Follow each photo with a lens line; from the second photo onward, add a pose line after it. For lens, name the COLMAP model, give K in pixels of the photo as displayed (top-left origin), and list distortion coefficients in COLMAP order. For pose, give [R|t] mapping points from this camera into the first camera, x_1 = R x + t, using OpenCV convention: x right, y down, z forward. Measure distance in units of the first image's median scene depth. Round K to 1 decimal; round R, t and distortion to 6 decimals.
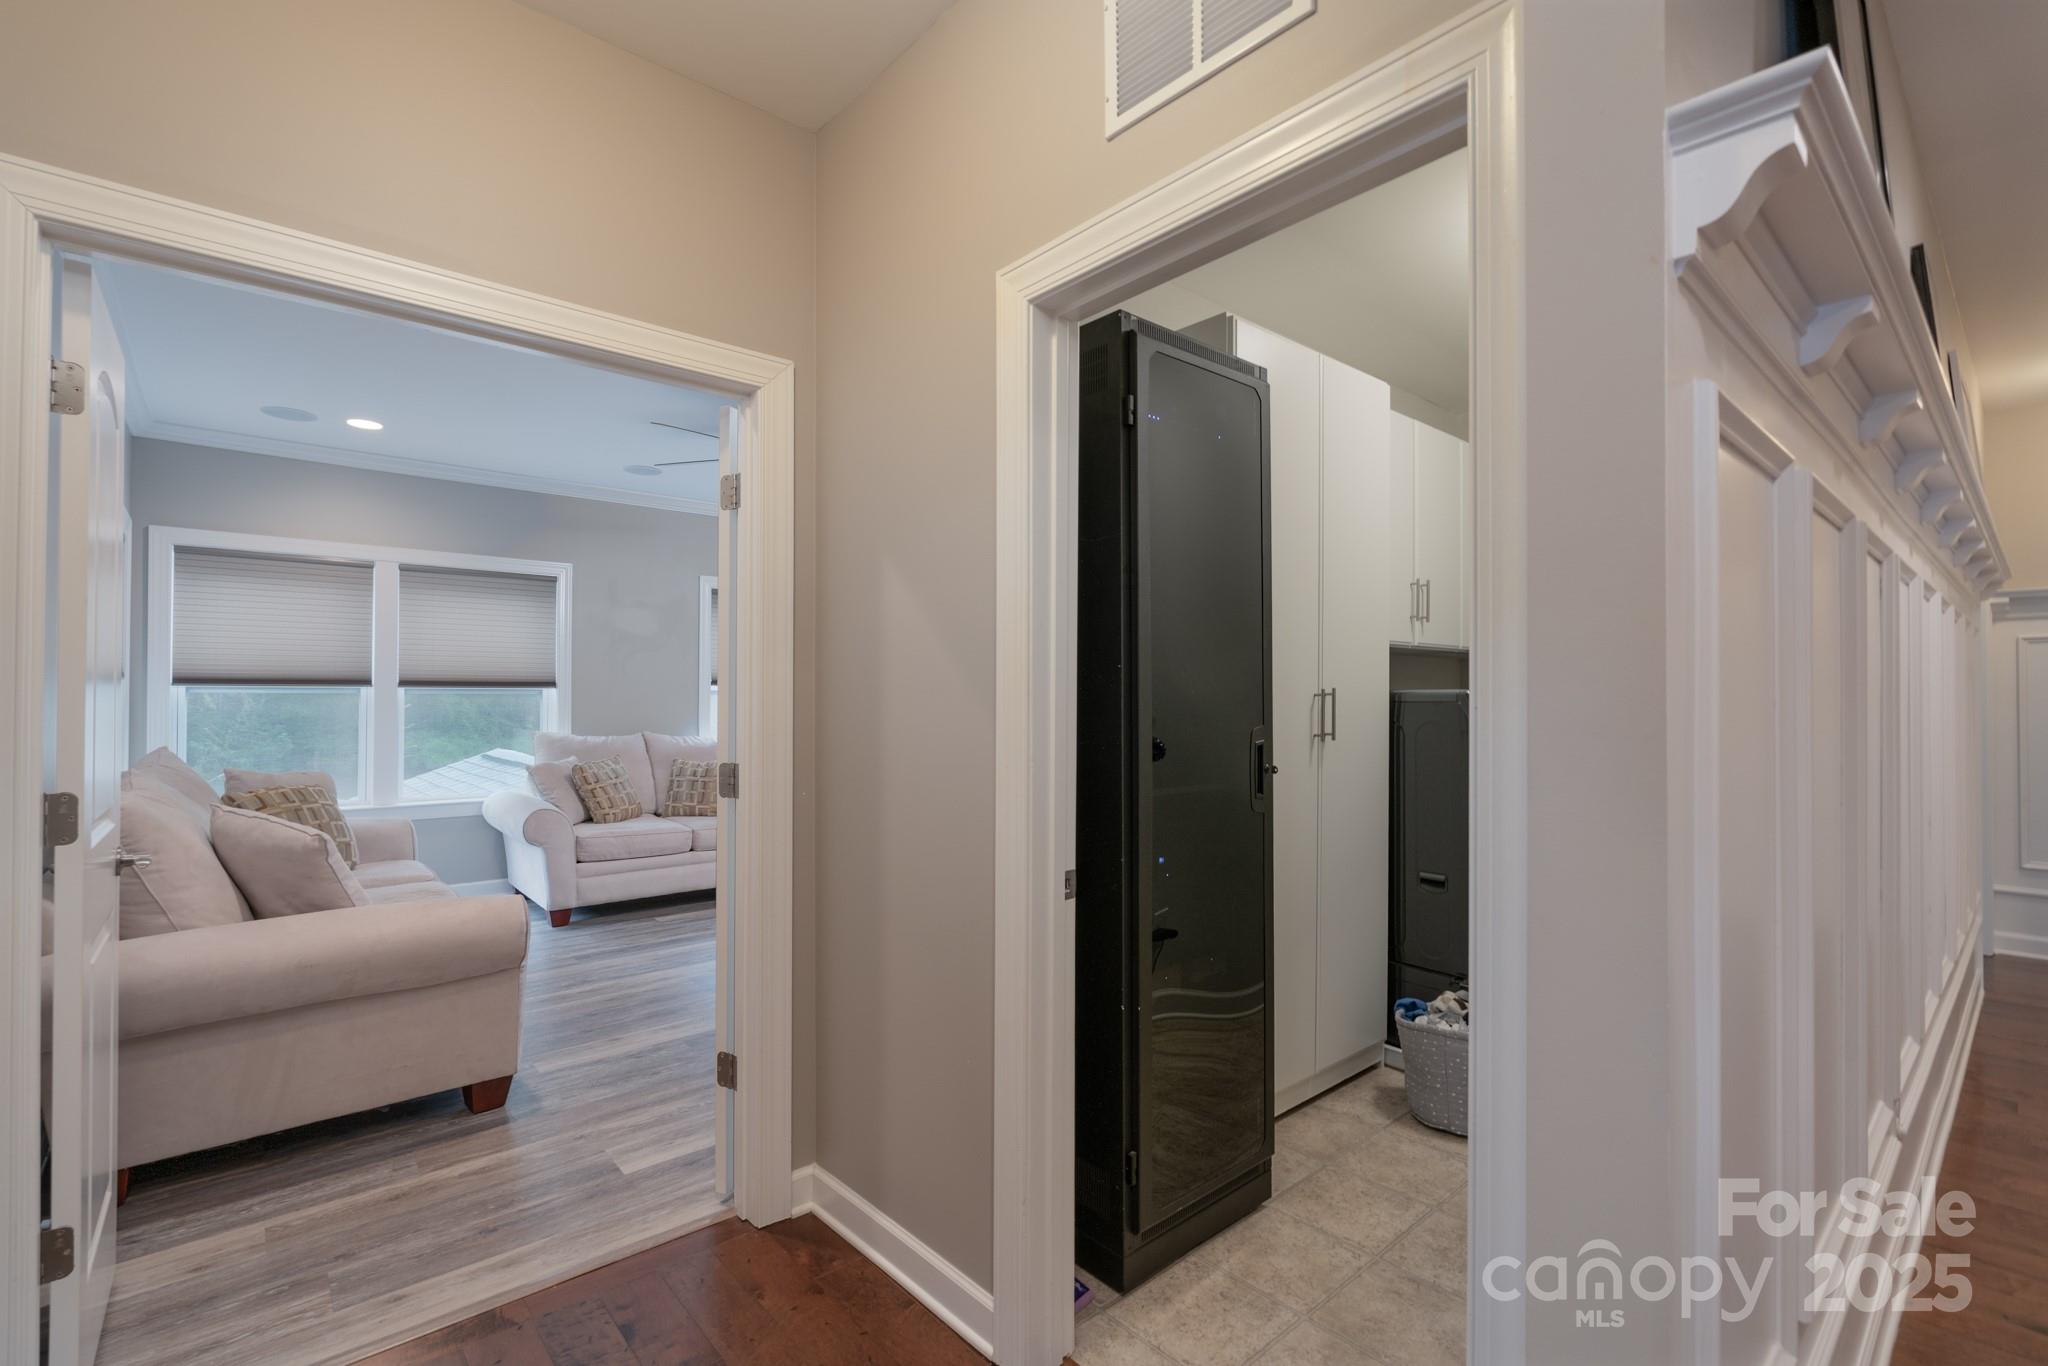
lens RADIAL K [[916.7, 0, 1028.6], [0, 916.7, 683.7], [0, 0, 1]] dist [-0.001517, 0.000008]
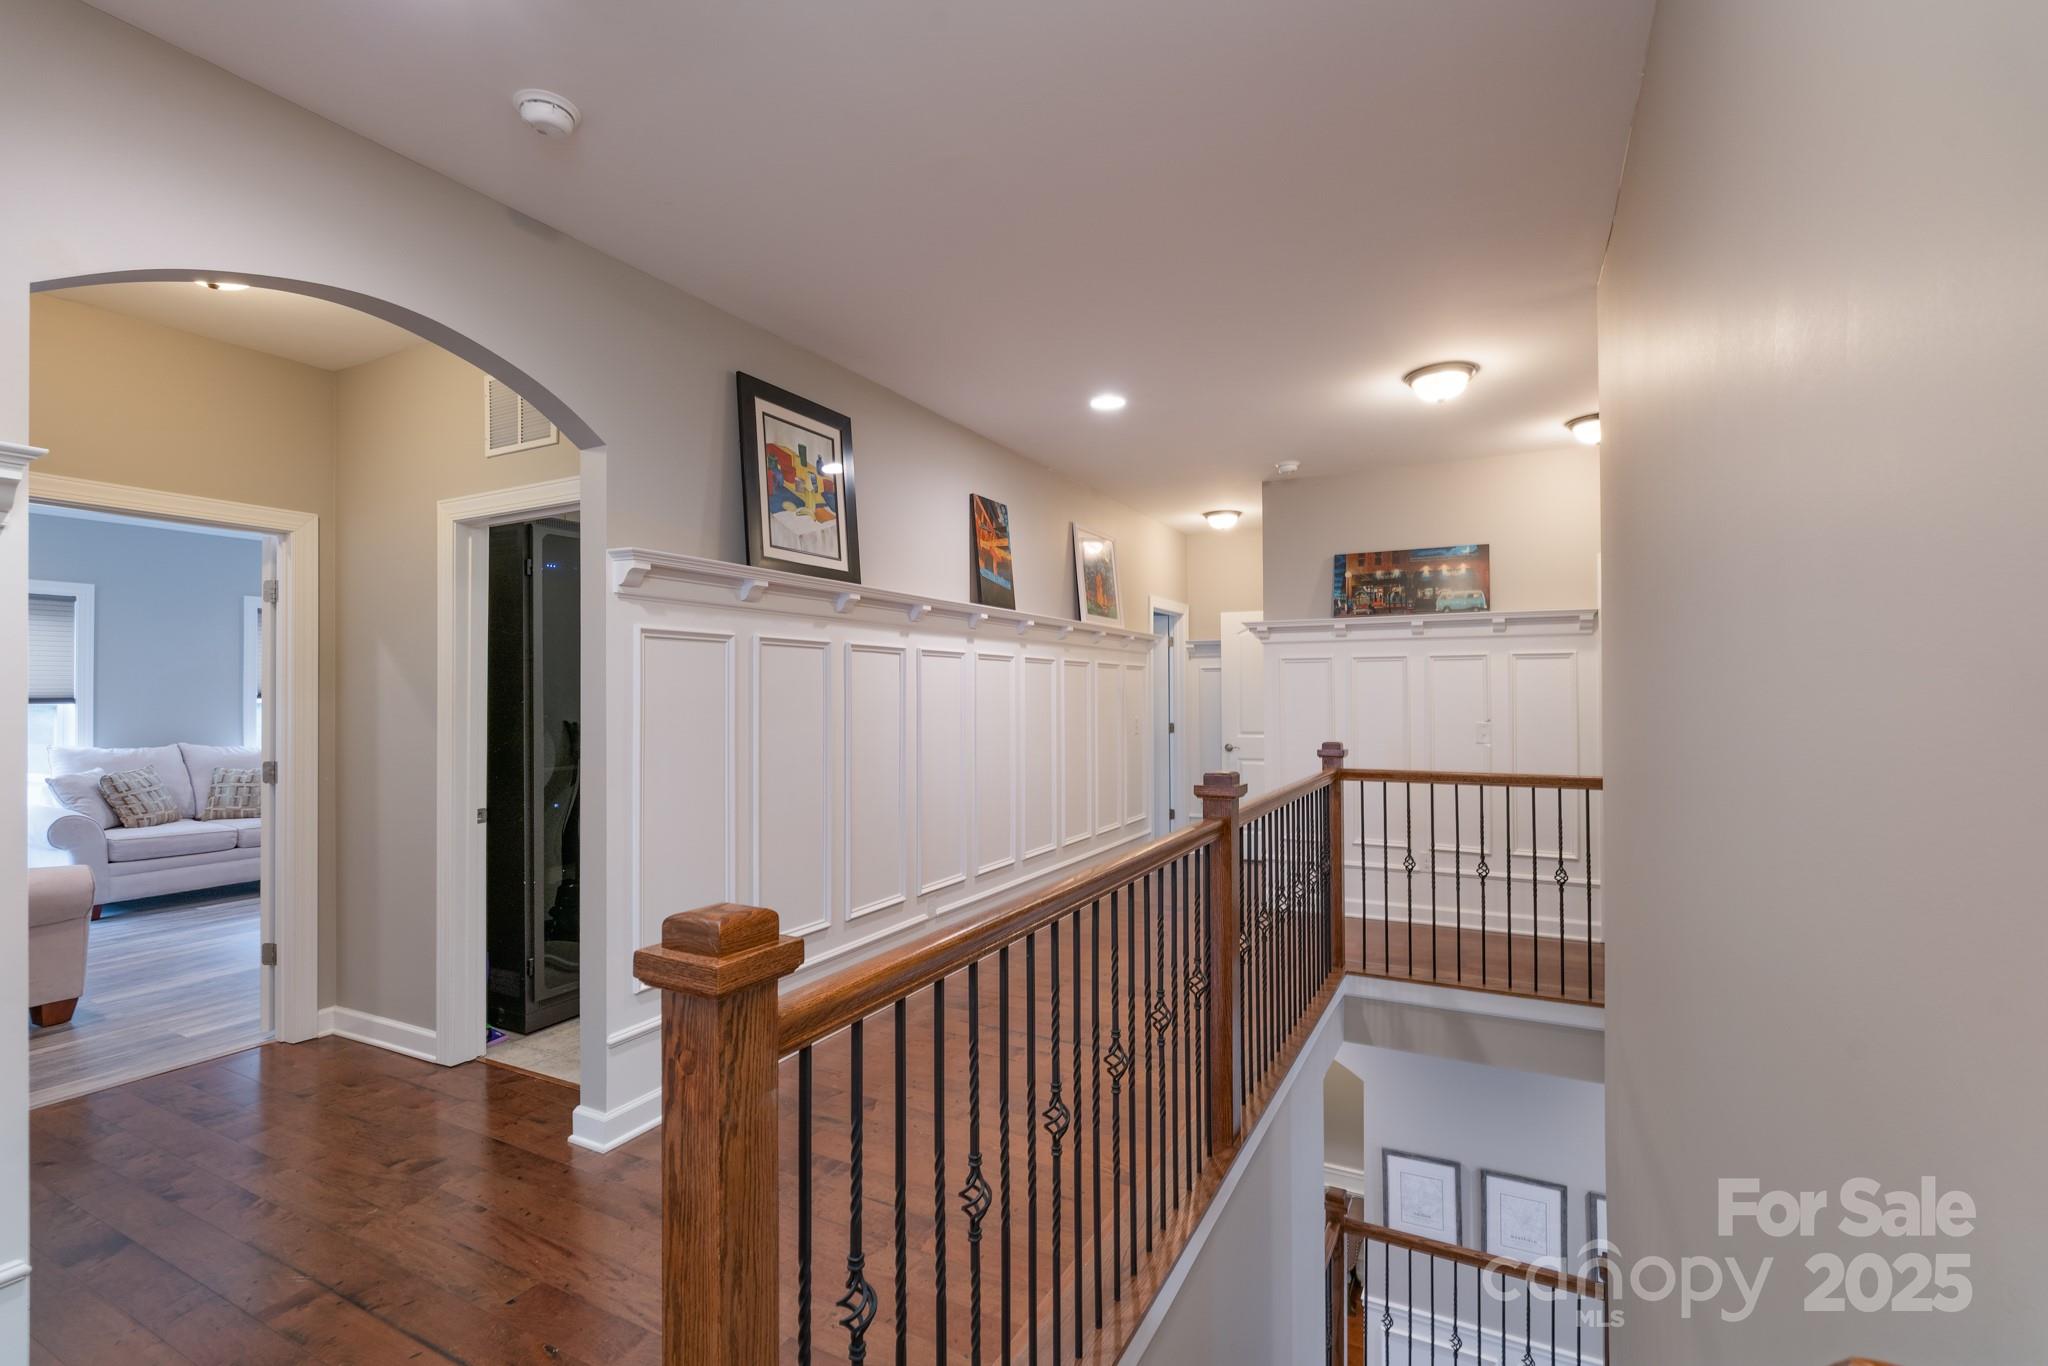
lens RADIAL K [[916.7, 0, 1022.6], [0, 916.7, 682.5], [0, 0, 1]] dist [-0.001517, 0.000008]
pose [[0.935006, -0.001432, 0.354629, 0.153956], [0.001020, 0.999999, 0.001349, -0.024033], [-0.354630, -0.000899, 0.935006, -0.442264]]
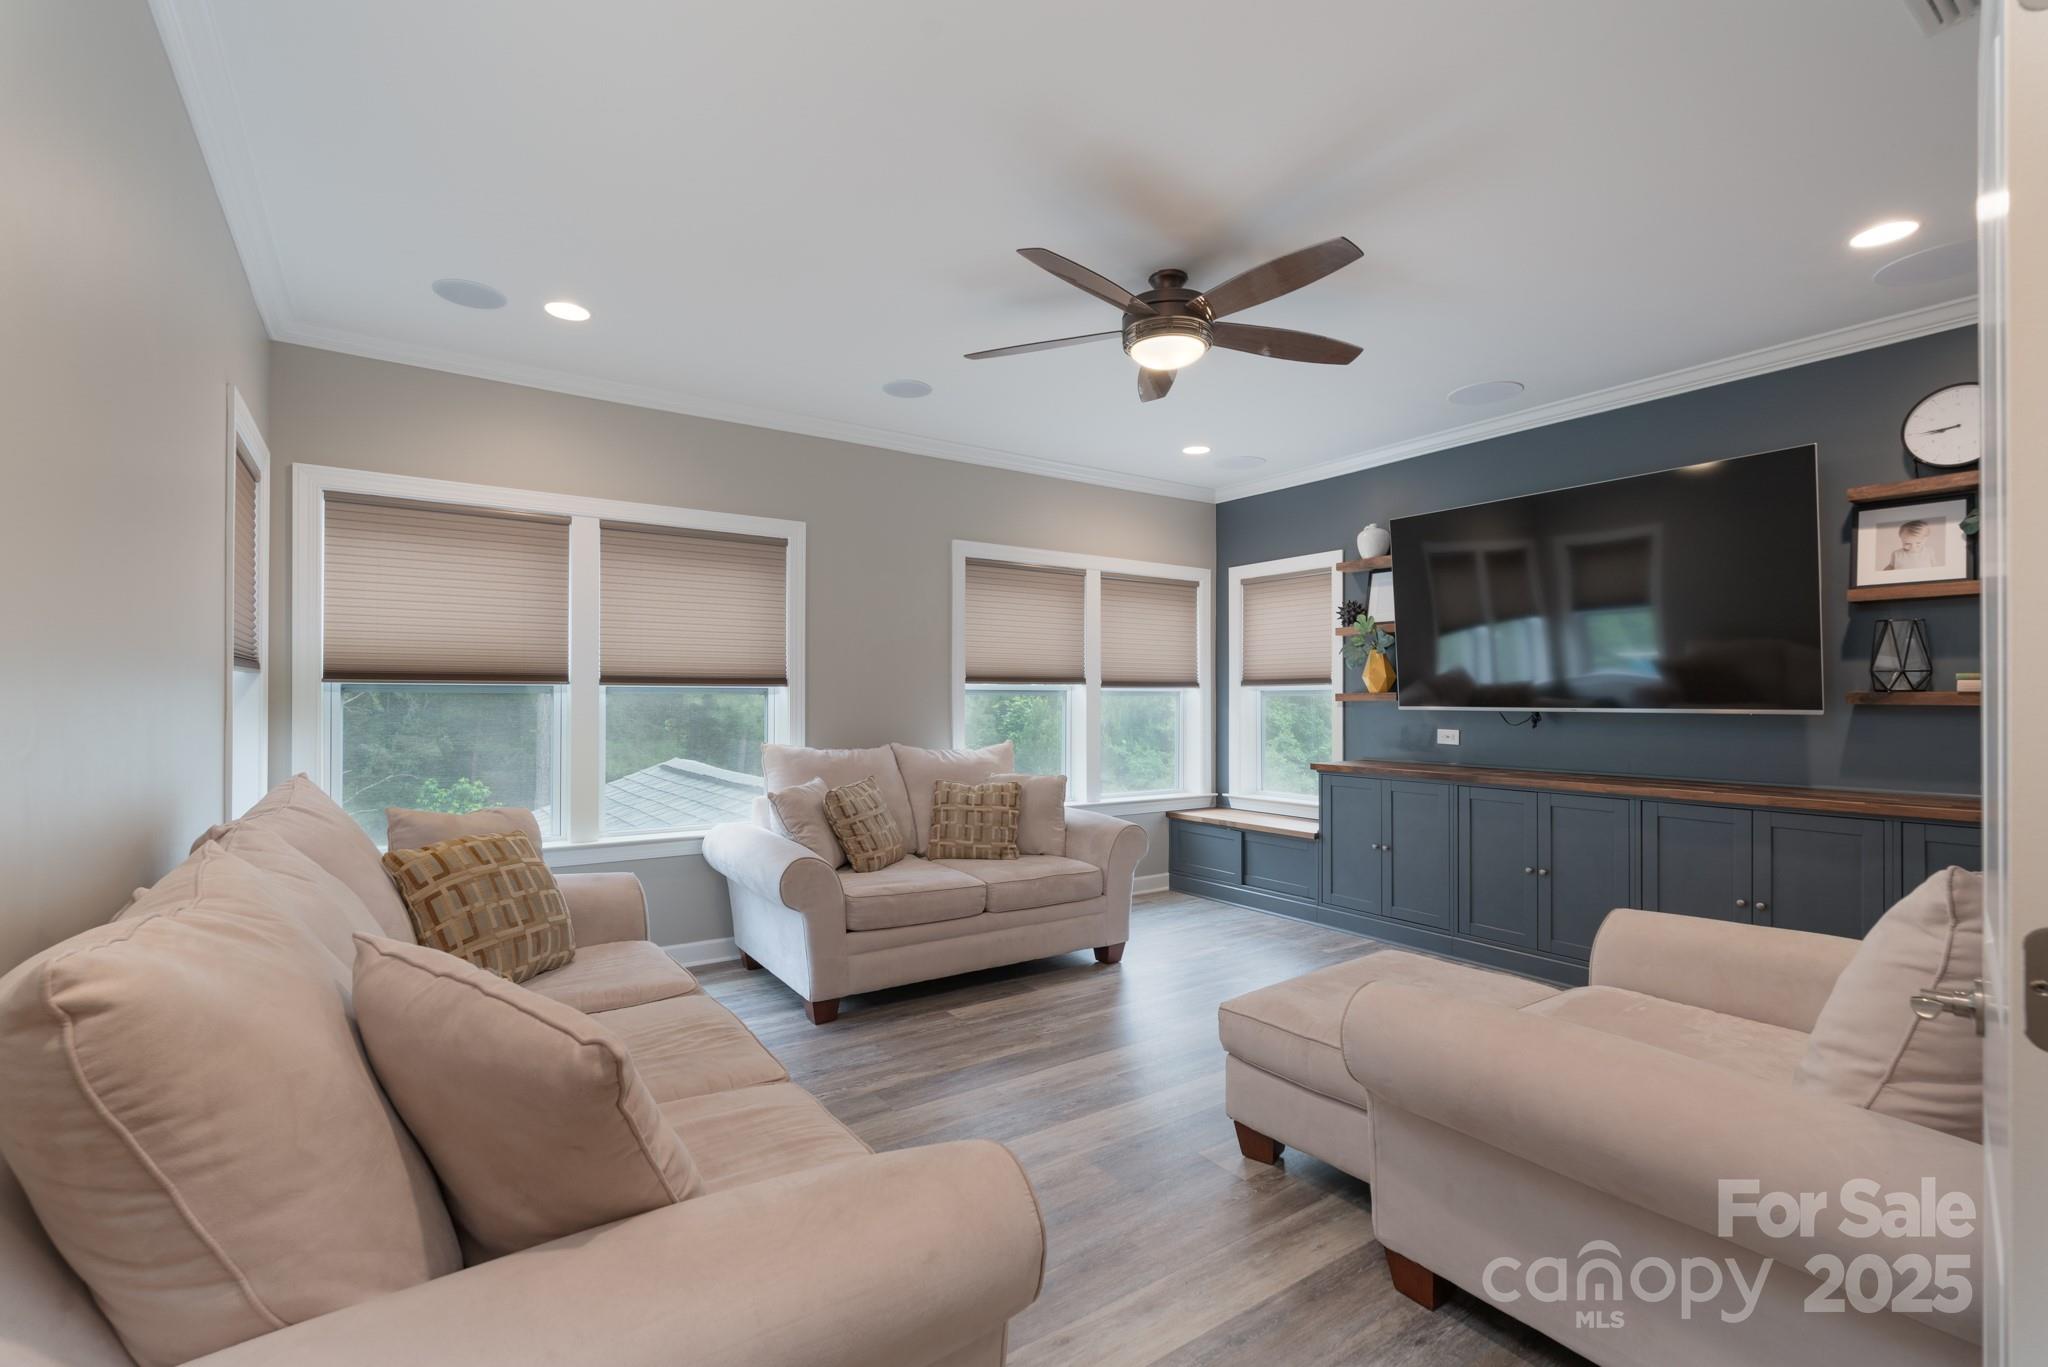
lens RADIAL K [[916.7, 0, 1021.9], [0, 916.7, 692.3], [0, 0, 1]] dist [-0.001517, 0.000008]
pose [[0.993007, -0.001712, -0.118040, -0.284927], [0.002458, 0.999978, 0.006172, 0.006807], [0.118026, -0.006419, 0.992990, 0.328114]]
